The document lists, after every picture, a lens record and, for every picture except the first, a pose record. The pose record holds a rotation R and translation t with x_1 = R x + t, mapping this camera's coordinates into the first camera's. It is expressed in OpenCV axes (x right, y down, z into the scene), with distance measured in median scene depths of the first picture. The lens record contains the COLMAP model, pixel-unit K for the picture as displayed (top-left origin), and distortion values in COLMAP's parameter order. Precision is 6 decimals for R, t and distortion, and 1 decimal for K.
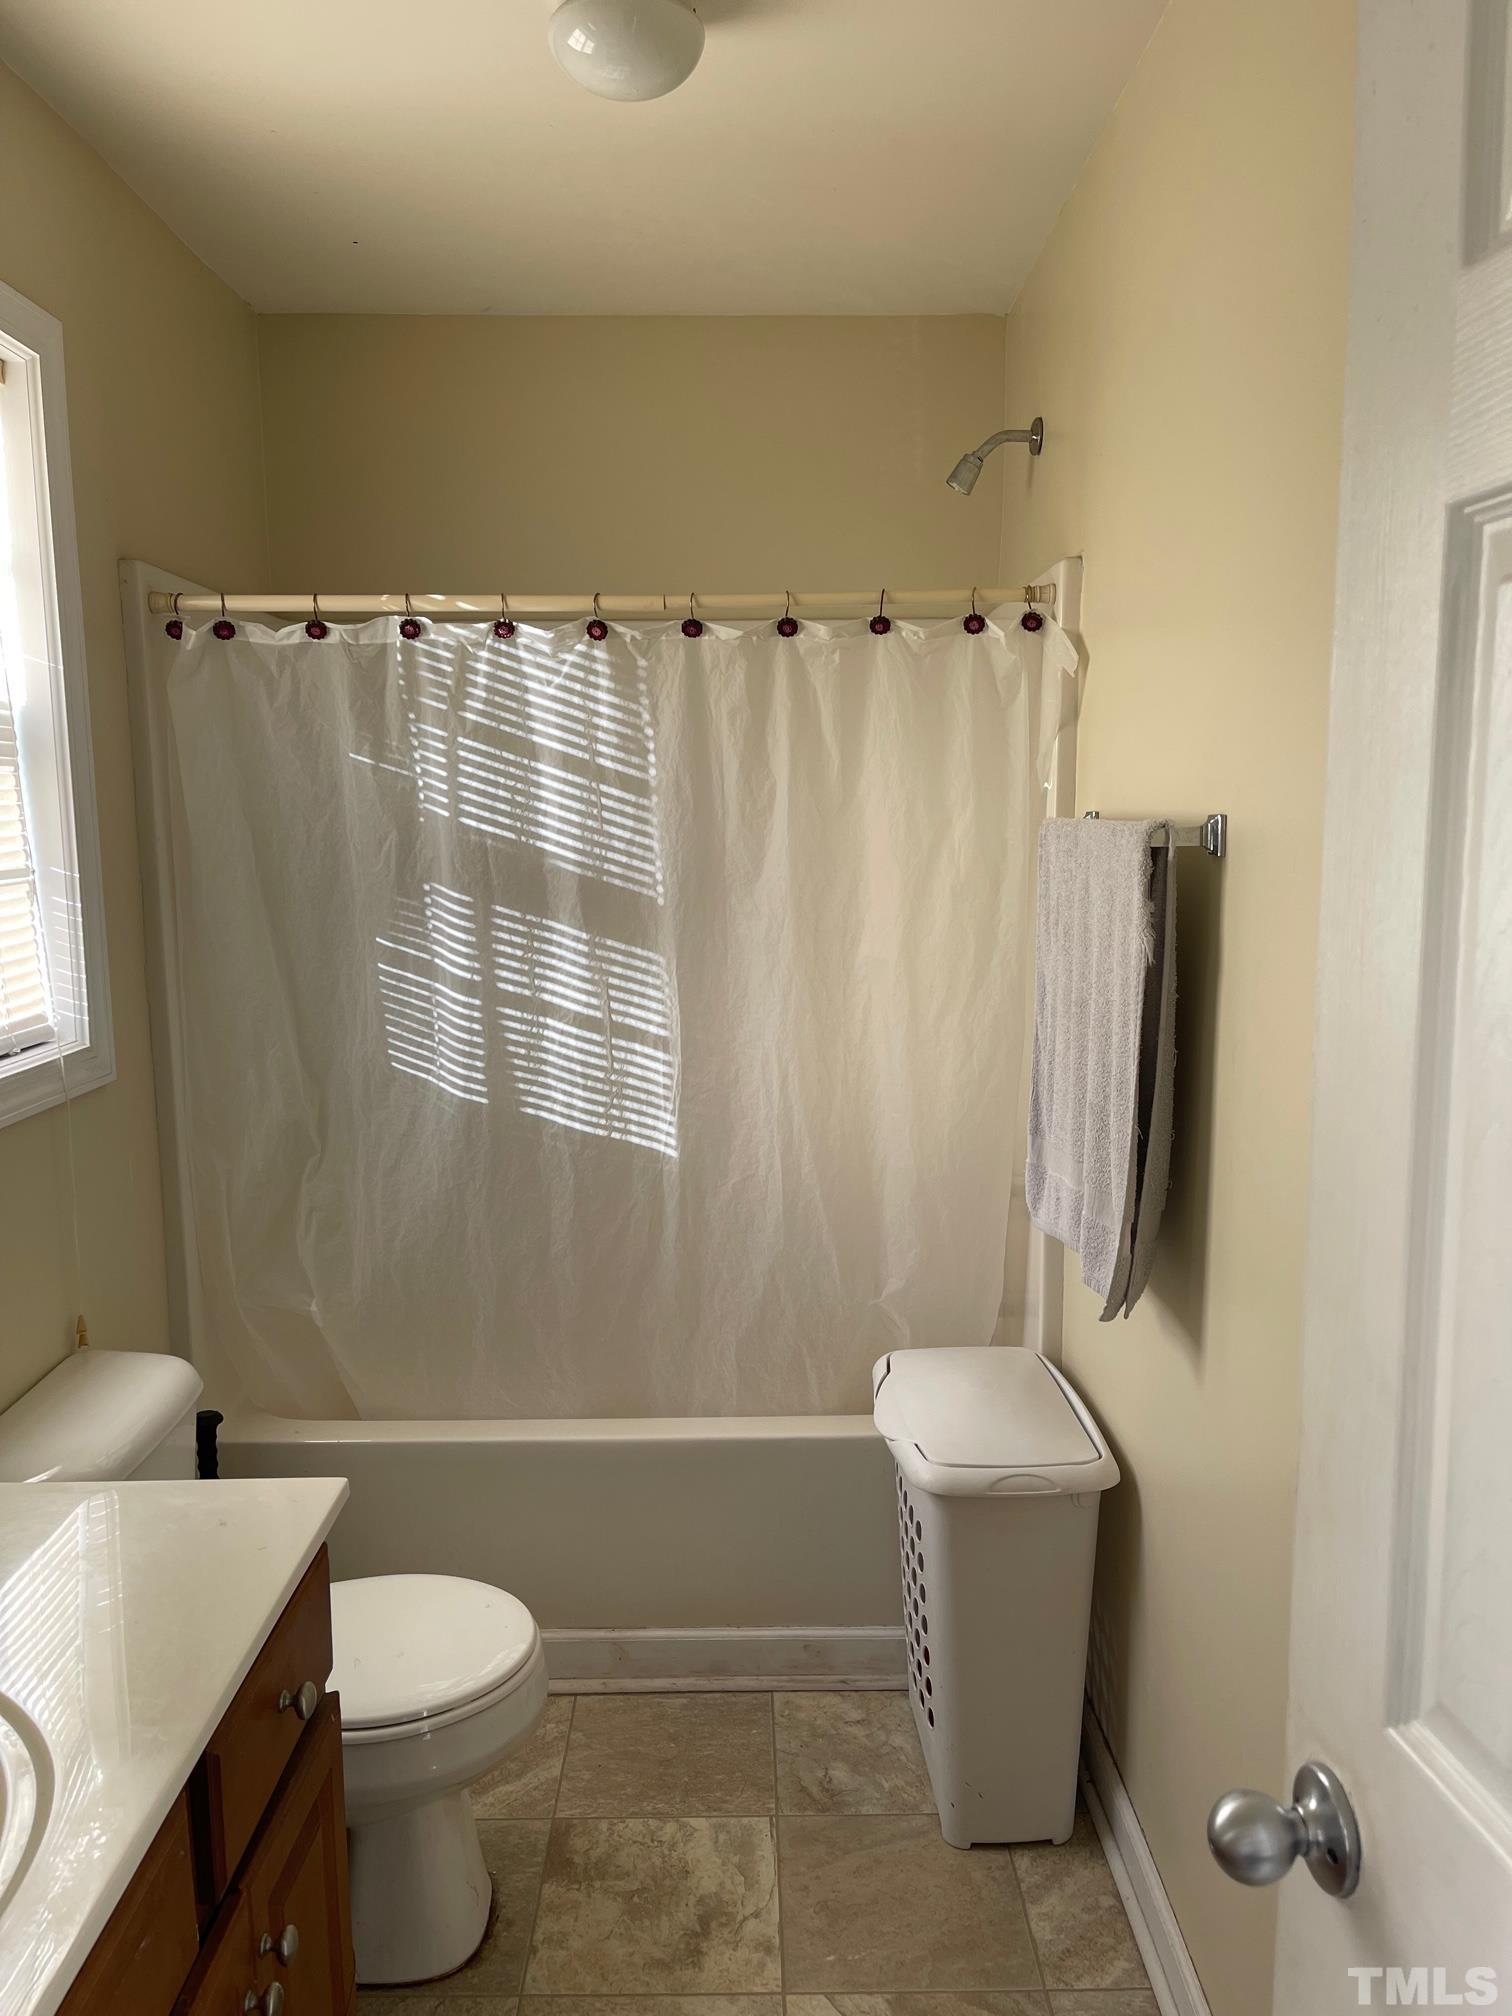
lens RADIAL K [[1530.5, 0, 750.7], [0, 1530.5, 1010.1], [0, 0, 1]] dist [0.075515, -0.090537]
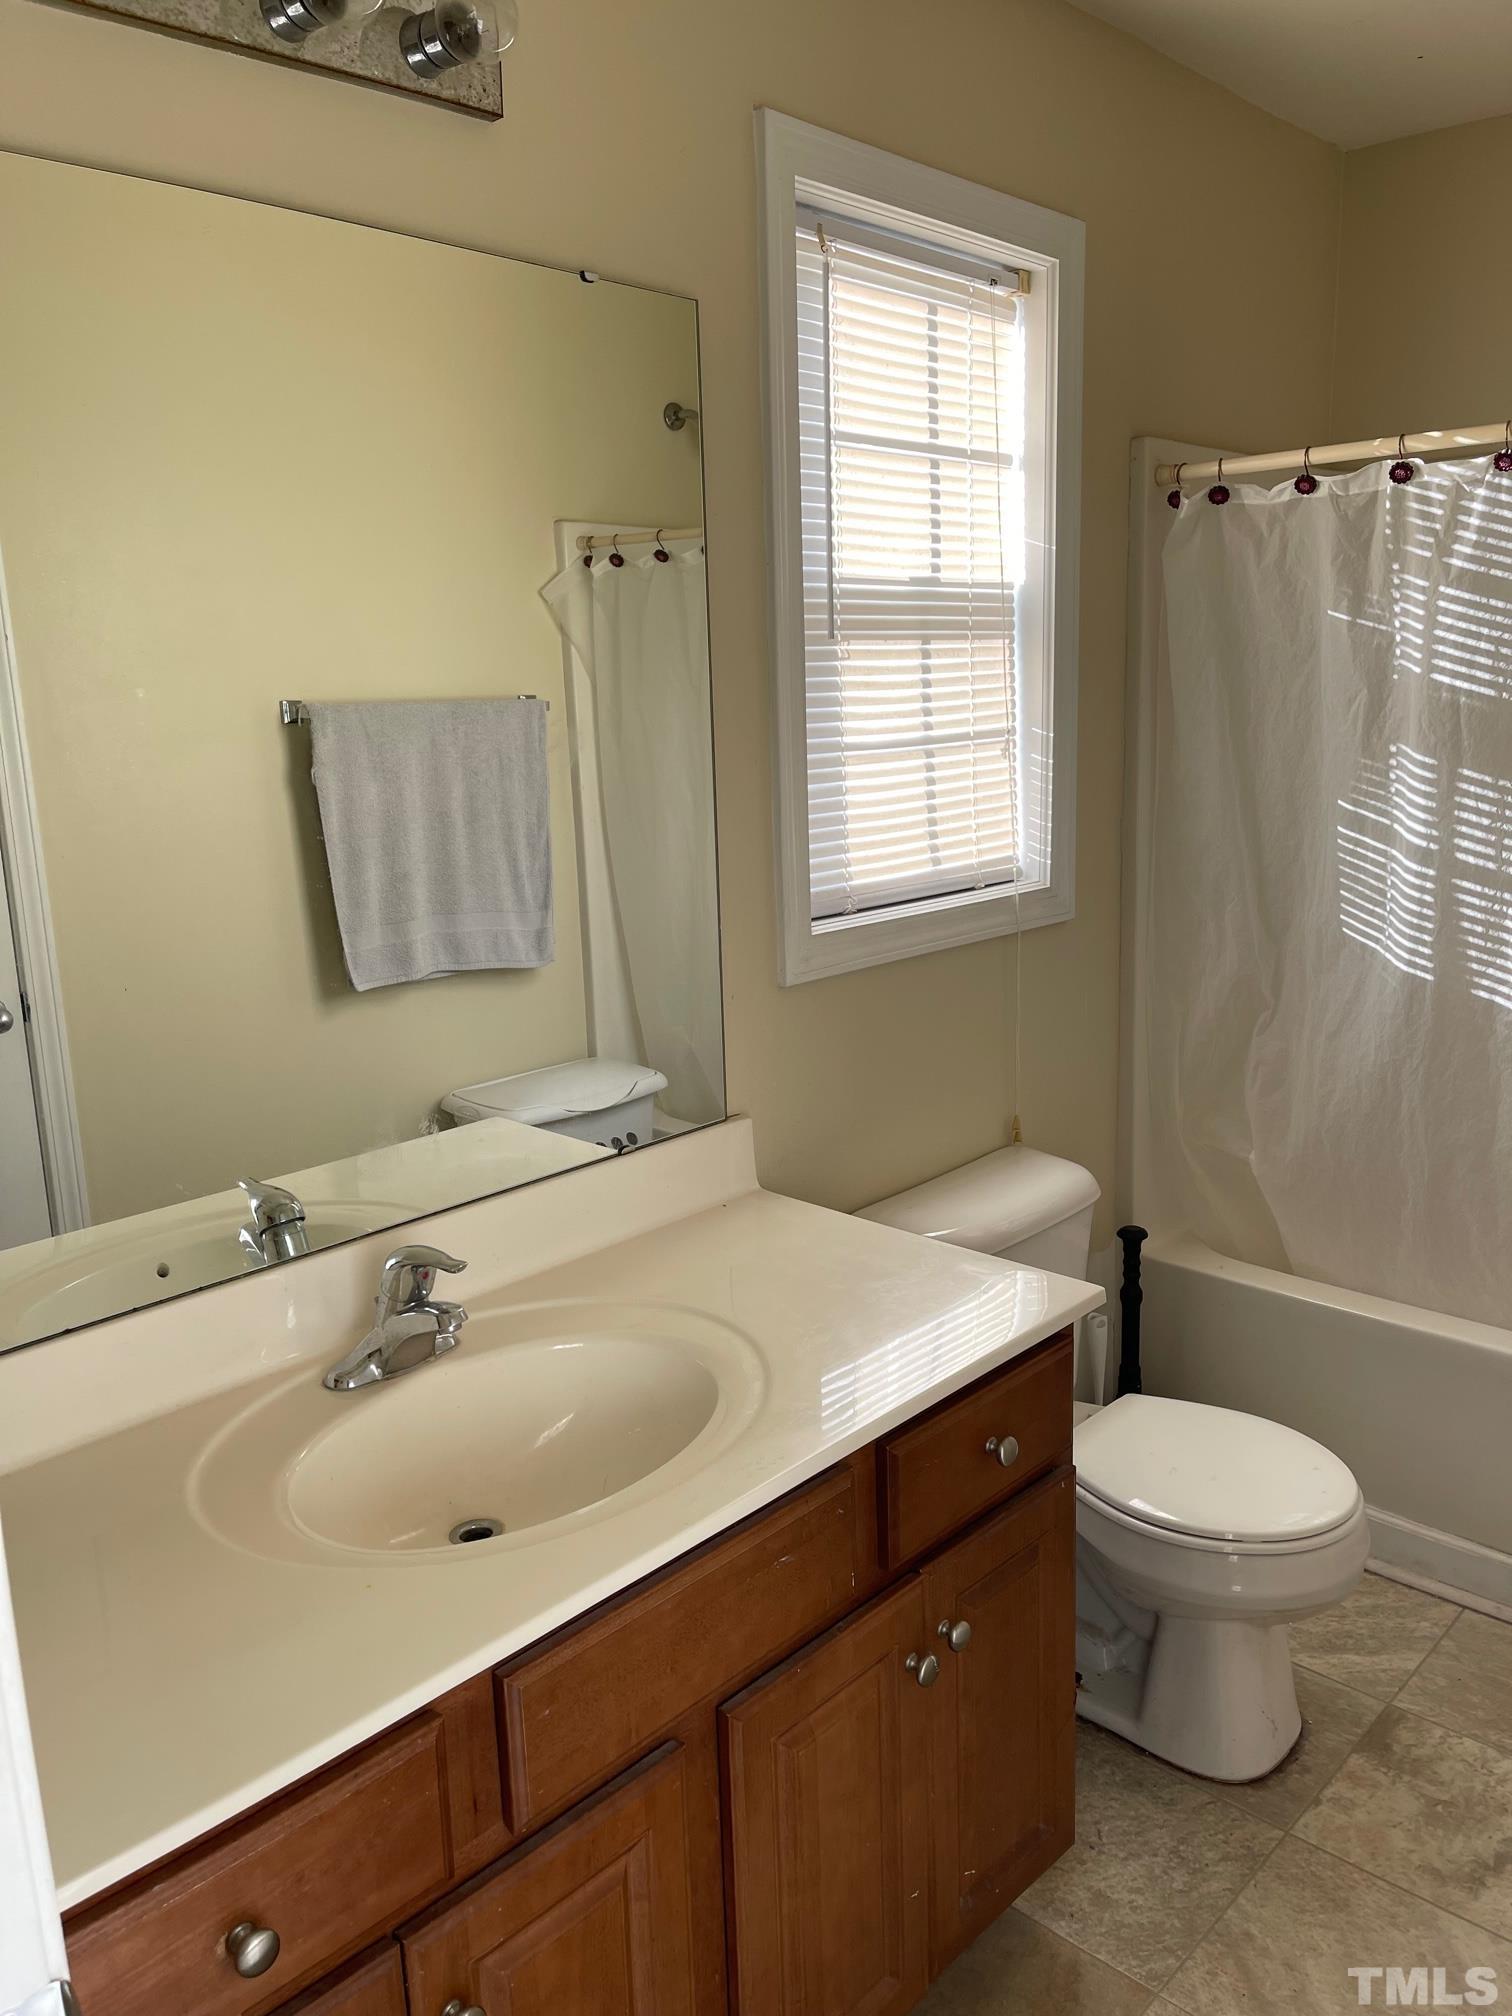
lens RADIAL K [[1530.5, 0, 742.4], [0, 1530.5, 1005.5], [0, 0, 1]] dist [0.075515, -0.090537]
pose [[0.727815, 0.129371, -0.673460, 0.169594], [-0.068749, 0.990862, 0.116045, -0.005473], [0.682319, -0.038160, 0.730058, 0.013048]]
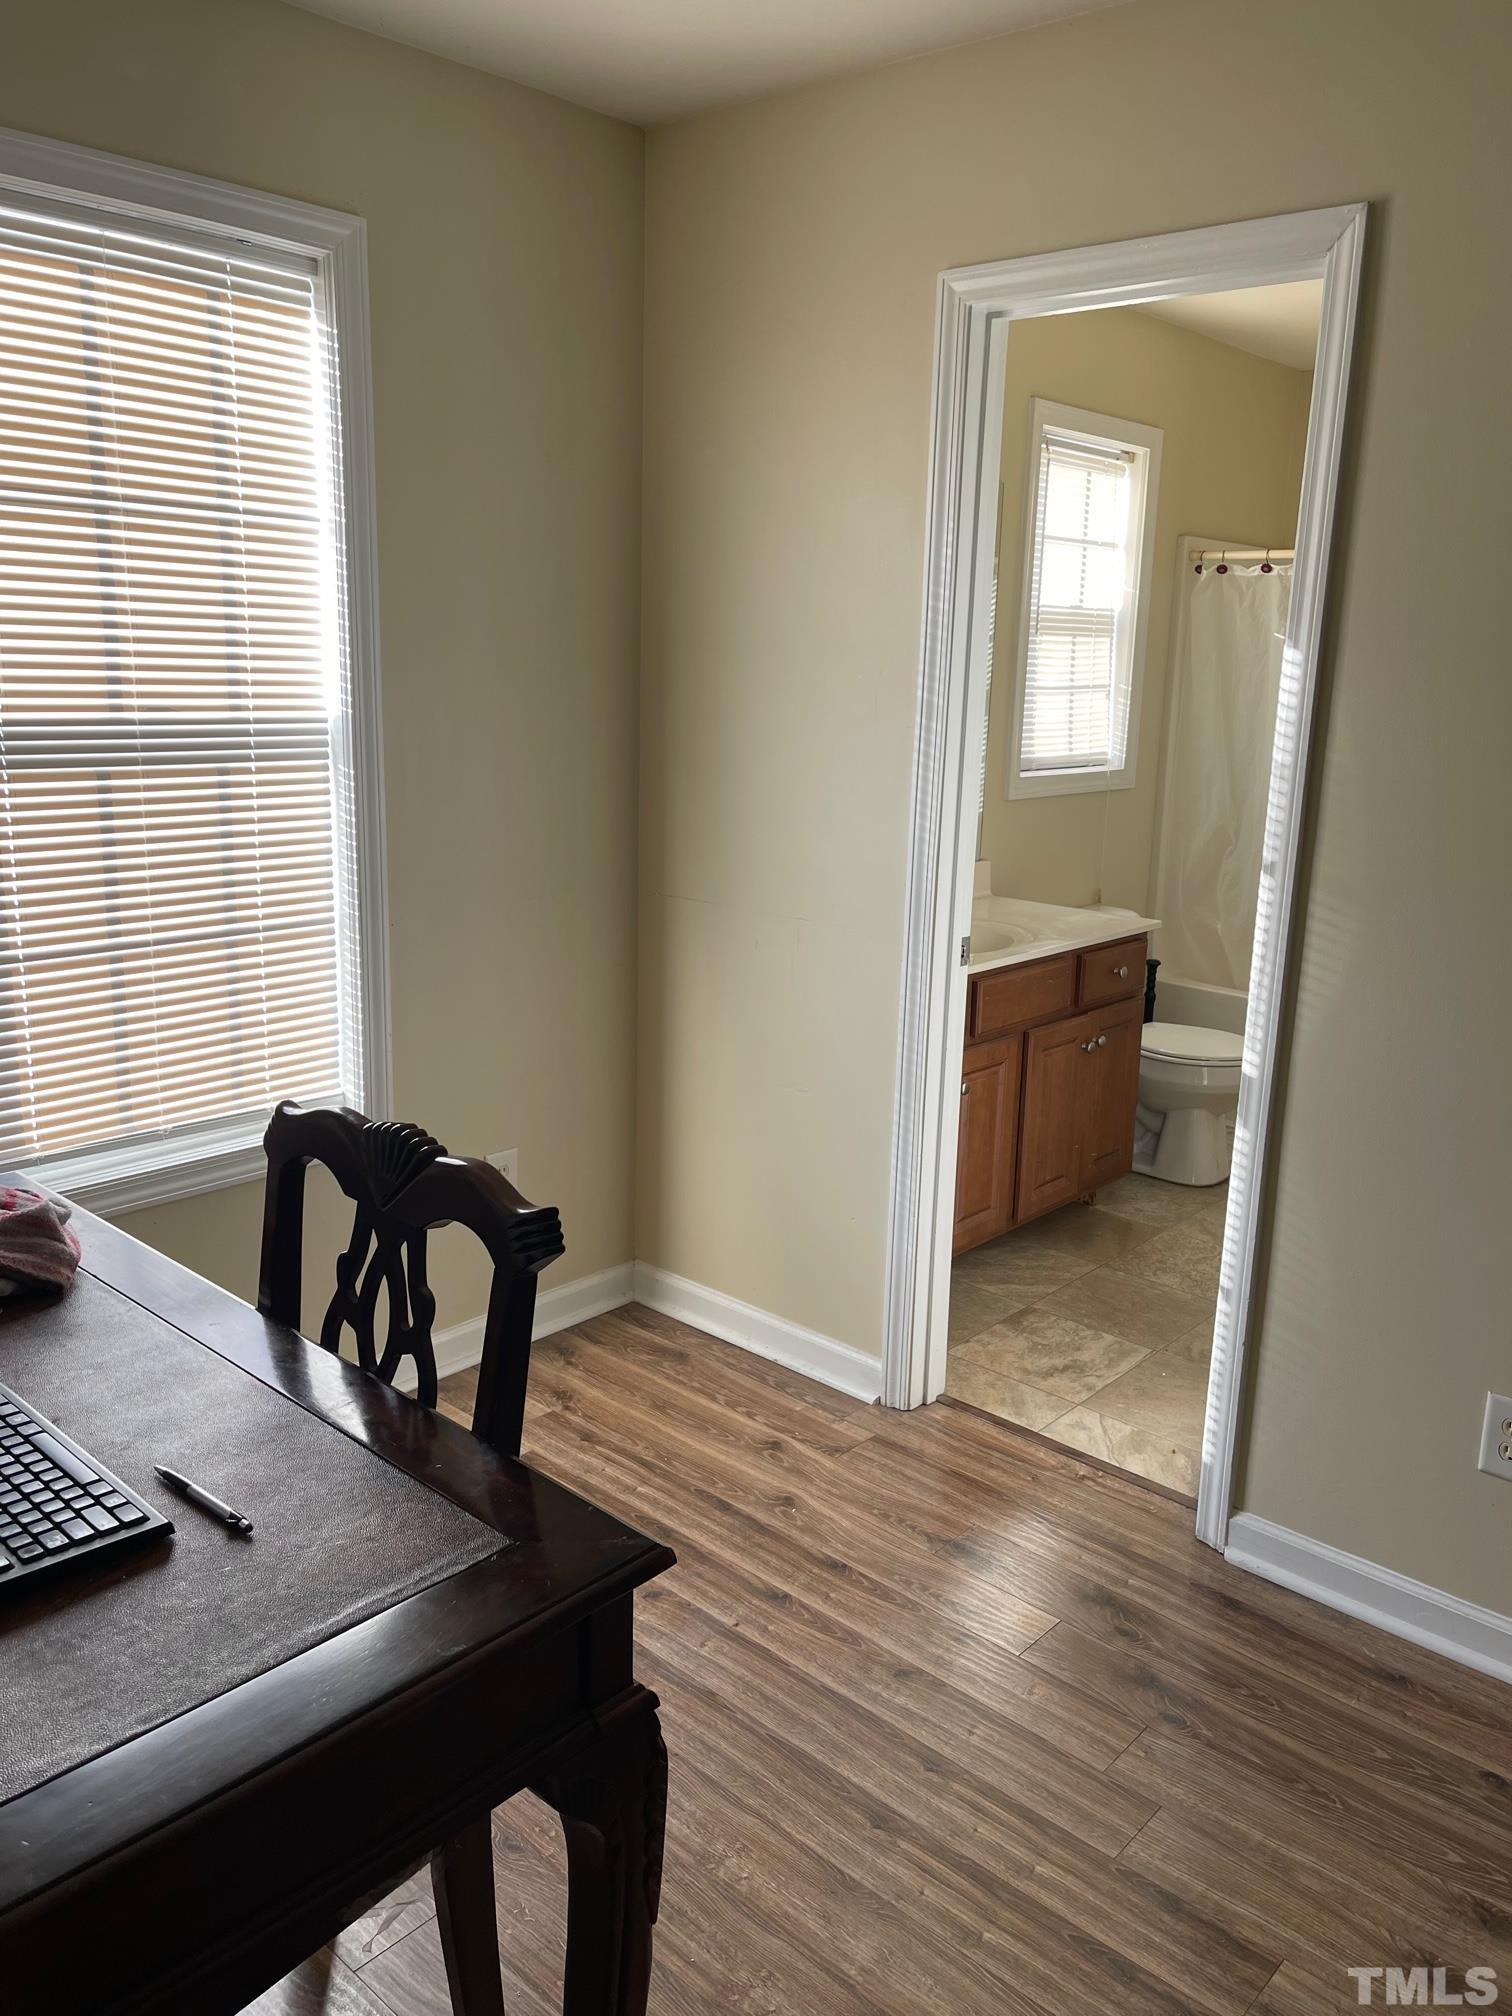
lens RADIAL K [[1530.5, 0, 761.1], [0, 1530.5, 992.9], [0, 0, 1]] dist [0.075515, -0.090537]
pose [[0.749308, 0.173517, -0.639085, 0.584357], [-0.121894, 0.984711, 0.124441, 0.117404], [0.650907, -0.015344, 0.759003, -0.911341]]
